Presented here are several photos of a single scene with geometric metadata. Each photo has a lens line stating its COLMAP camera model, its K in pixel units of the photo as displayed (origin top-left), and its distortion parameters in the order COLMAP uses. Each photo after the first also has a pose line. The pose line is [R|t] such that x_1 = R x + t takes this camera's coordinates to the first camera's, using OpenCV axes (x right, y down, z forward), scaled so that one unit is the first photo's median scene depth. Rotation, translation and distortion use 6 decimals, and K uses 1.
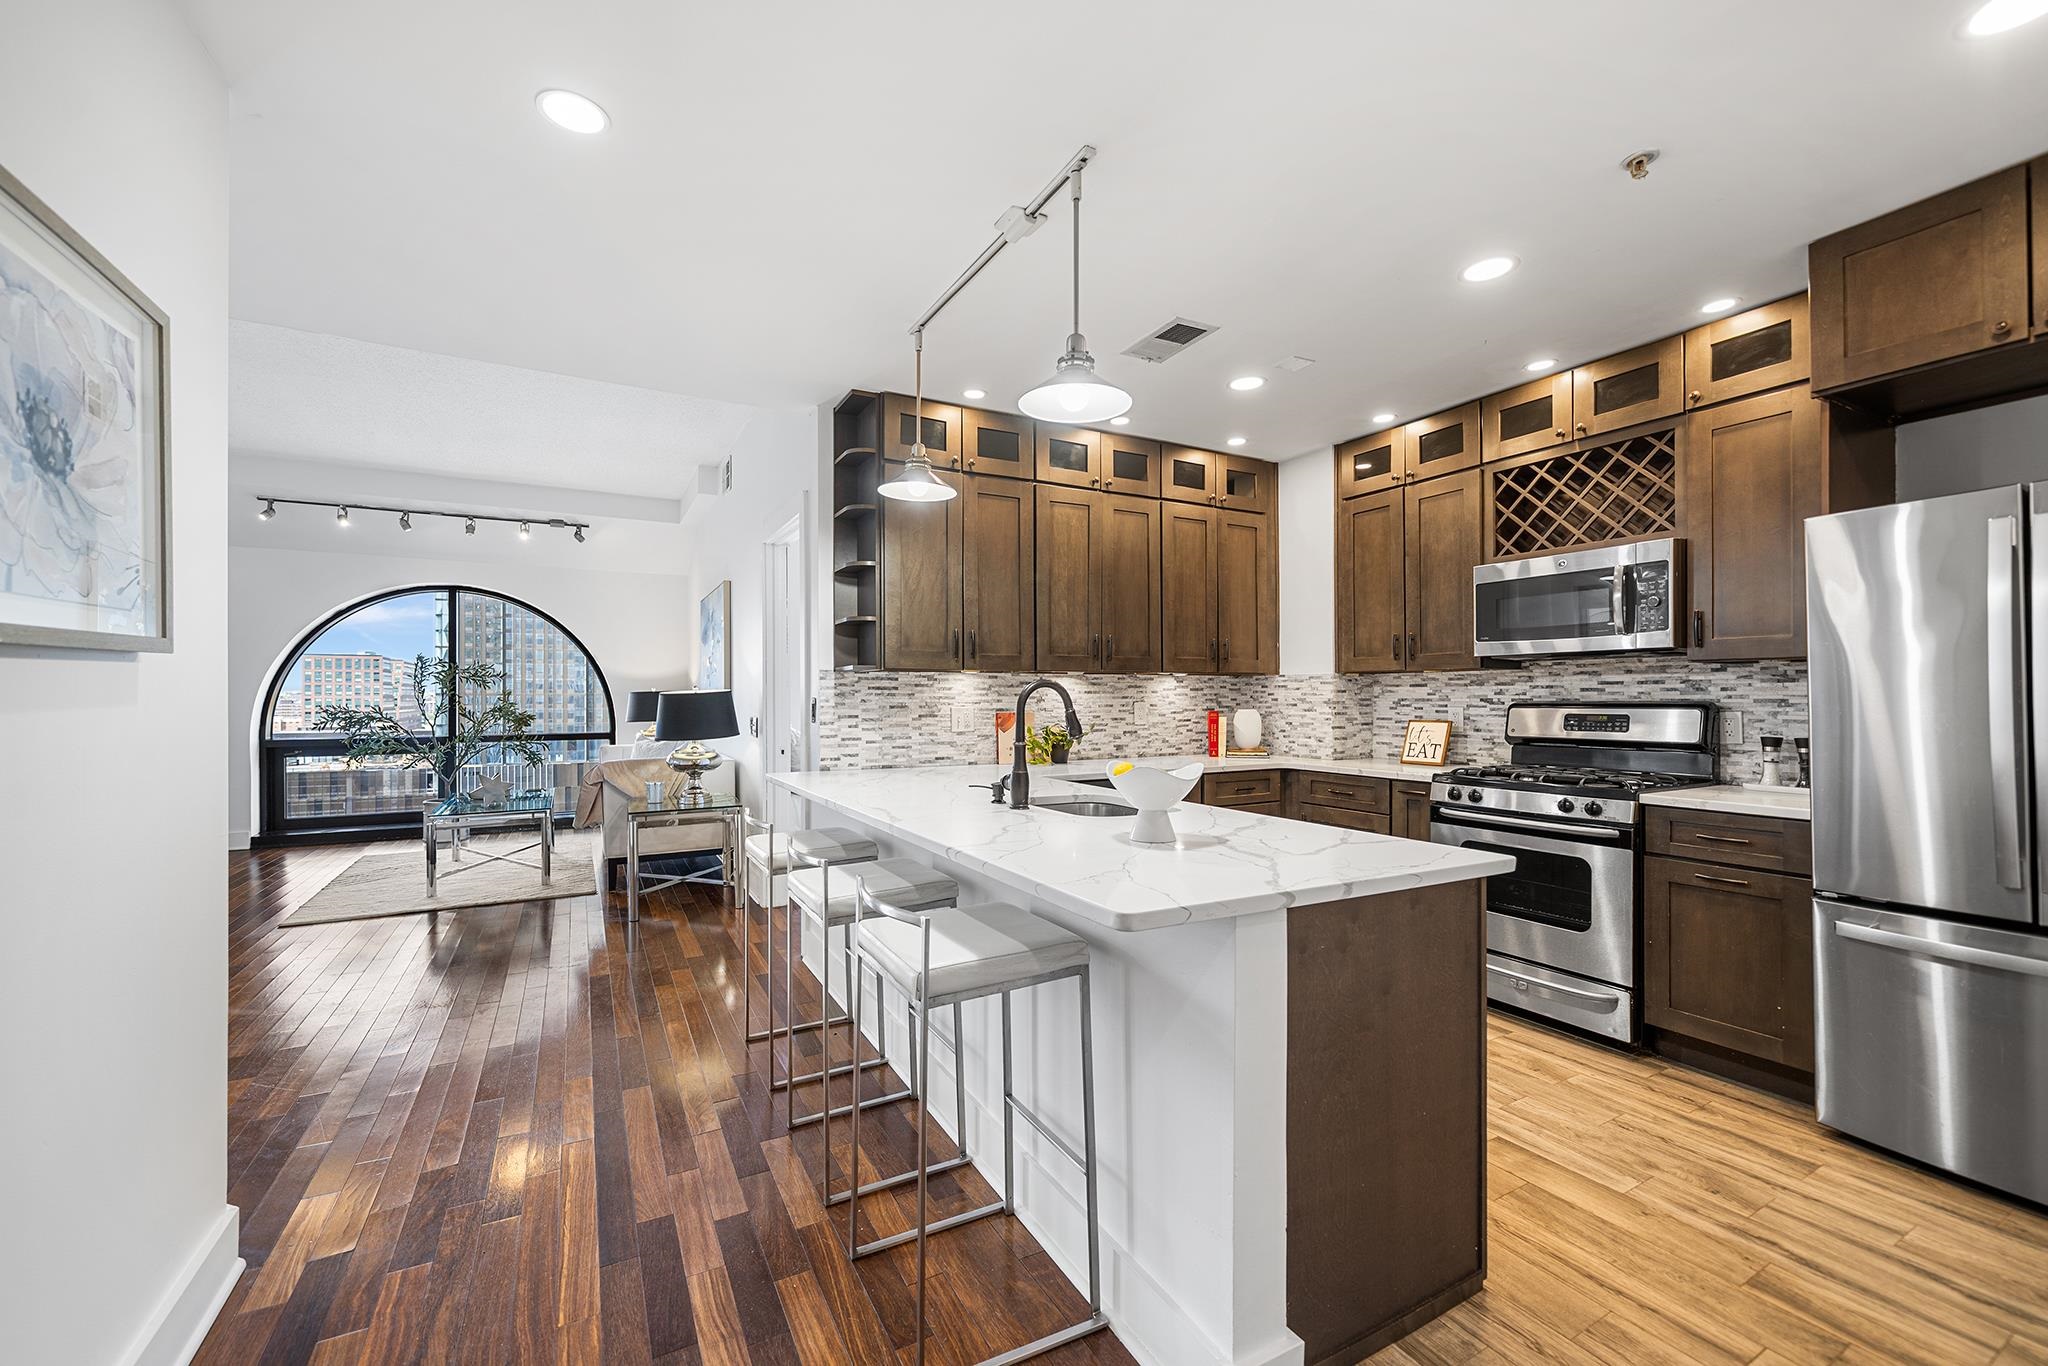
lens RADIAL K [[843.5, 0, 1049.9], [0, 843.5, 729.0], [0, 0, 1]] dist [0.001160, 0.000187]
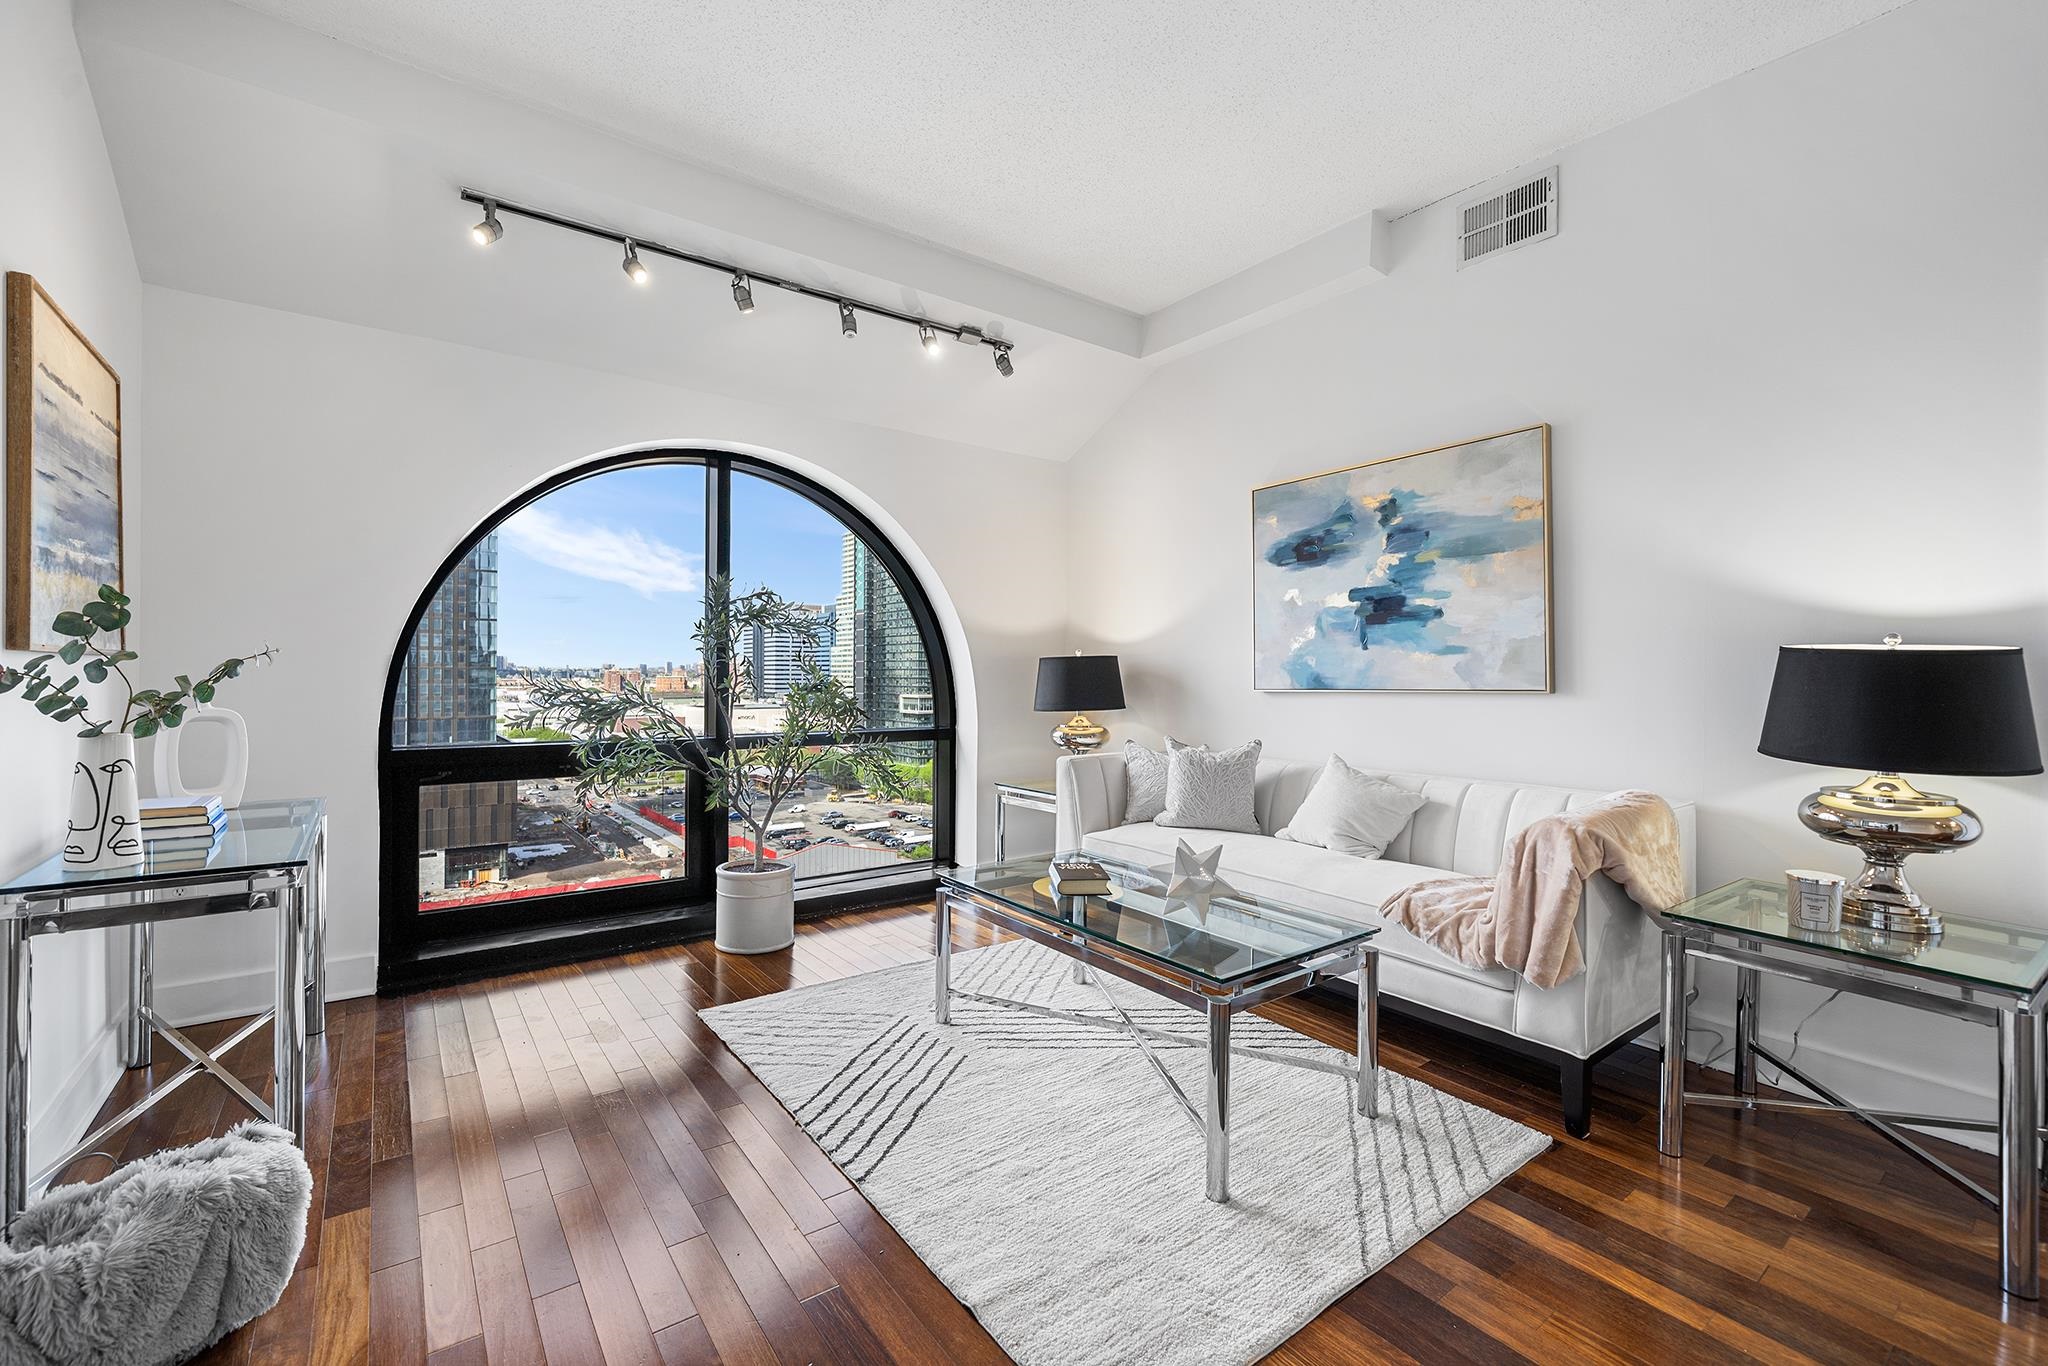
lens RADIAL K [[843.5, 0, 1012.5], [0, 843.5, 684.9], [0, 0, 1]] dist [0.001160, 0.000187]
pose [[0.990804, 0.001528, 0.135296, -0.630559], [0.001478, 0.999754, -0.022115, -0.012773], [-0.135297, 0.022111, 0.990558, 0.477015]]
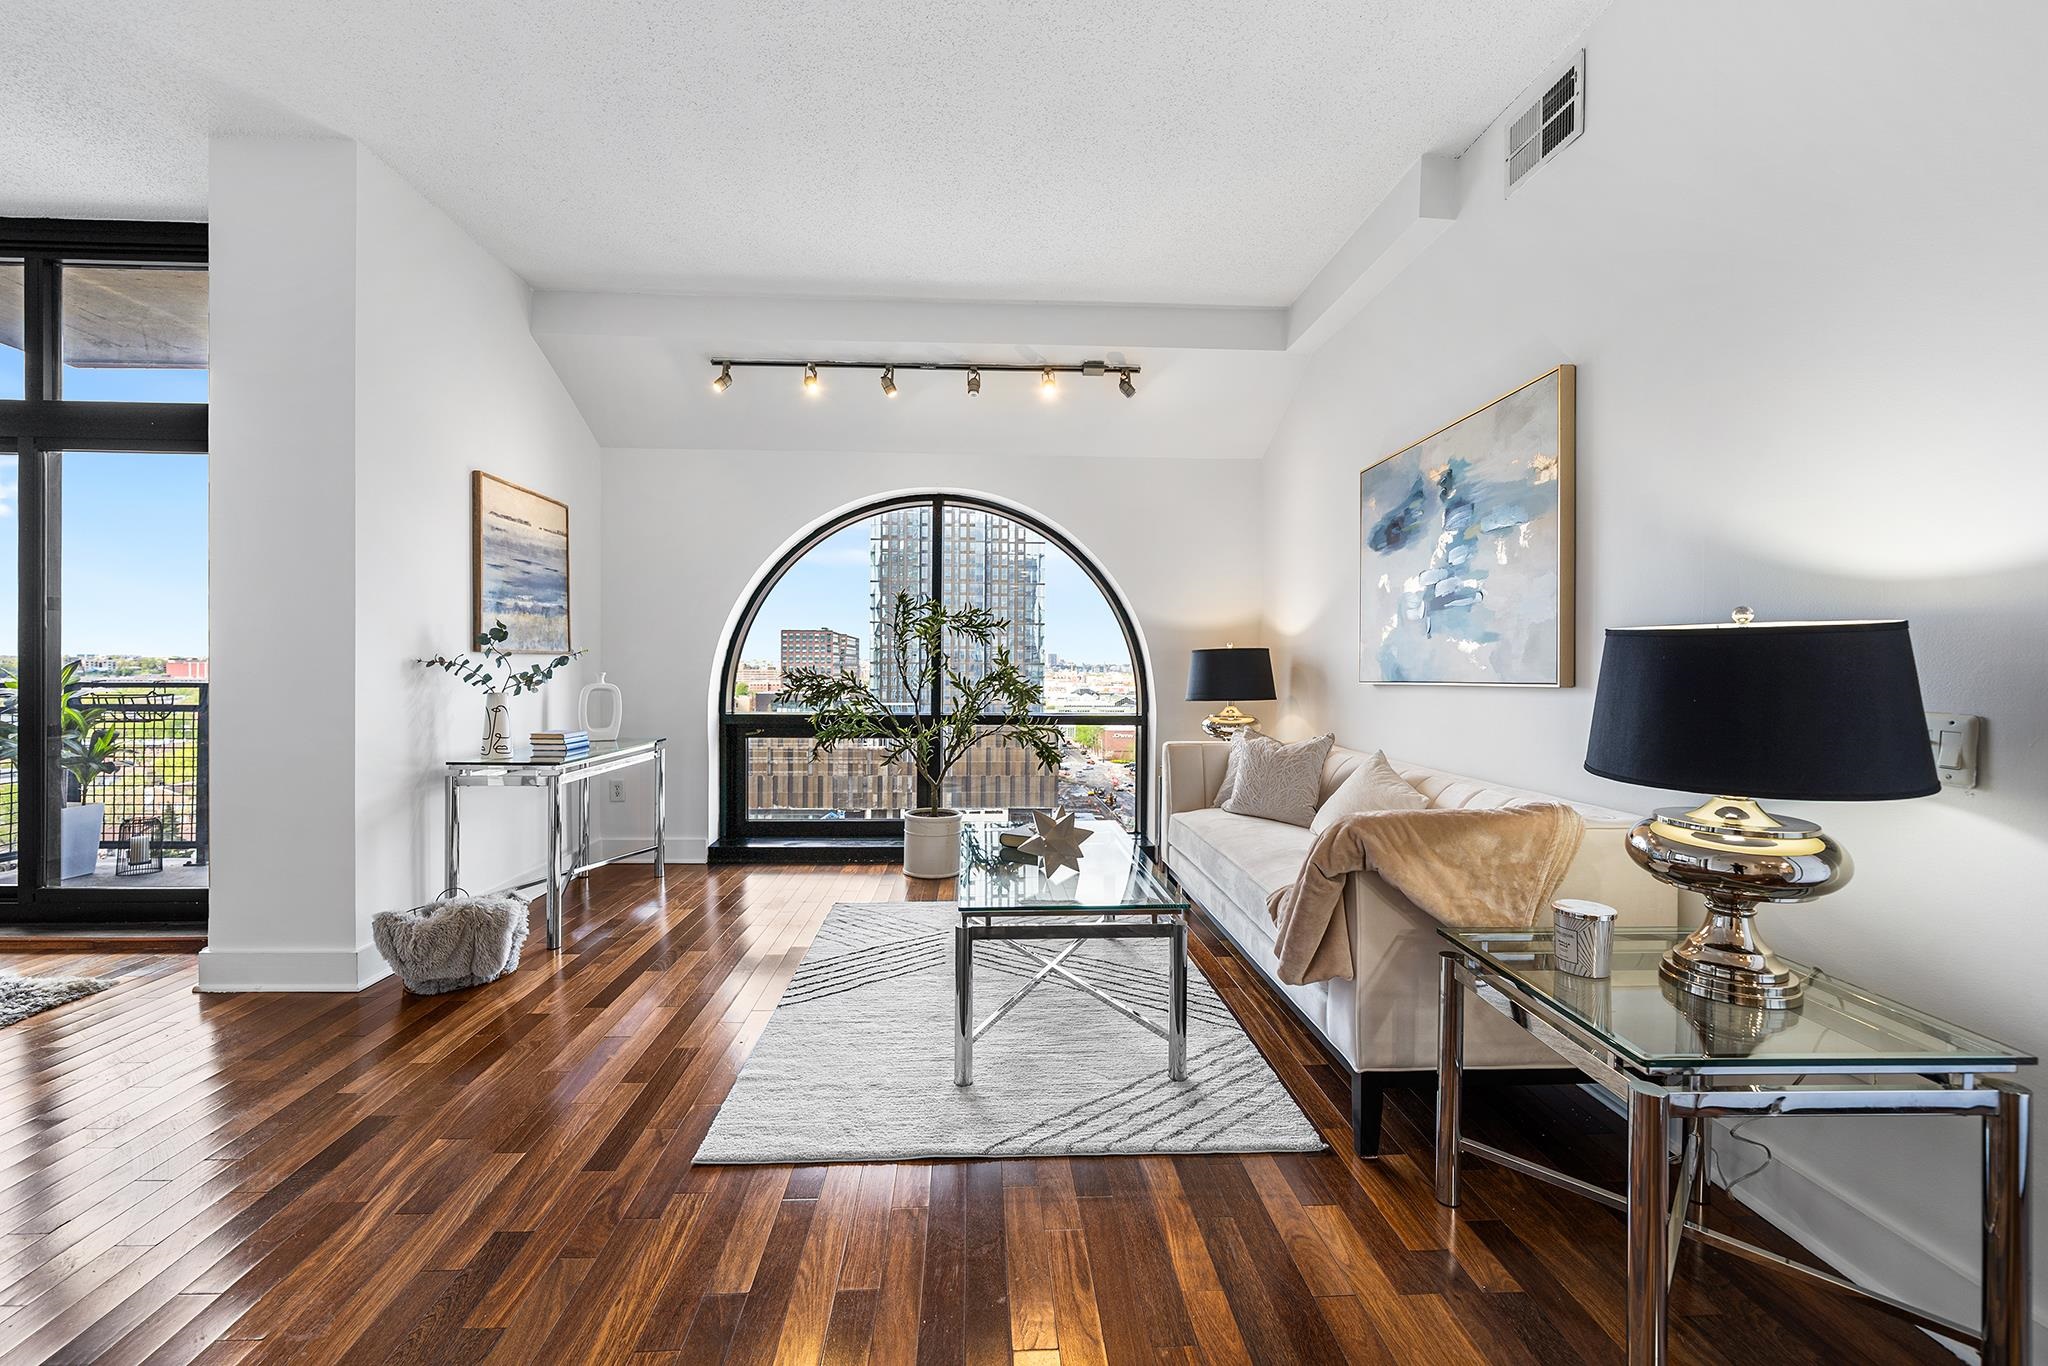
lens RADIAL K [[843.5, 0, 1057.8], [0, 843.5, 687.7], [0, 0, 1]] dist [0.001160, 0.000187]
pose [[0.902876, 0.015147, -0.429634, -0.344757], [-0.020535, 0.999758, -0.007908, -0.010244], [0.429410, 0.015963, 0.902969, 0.448063]]
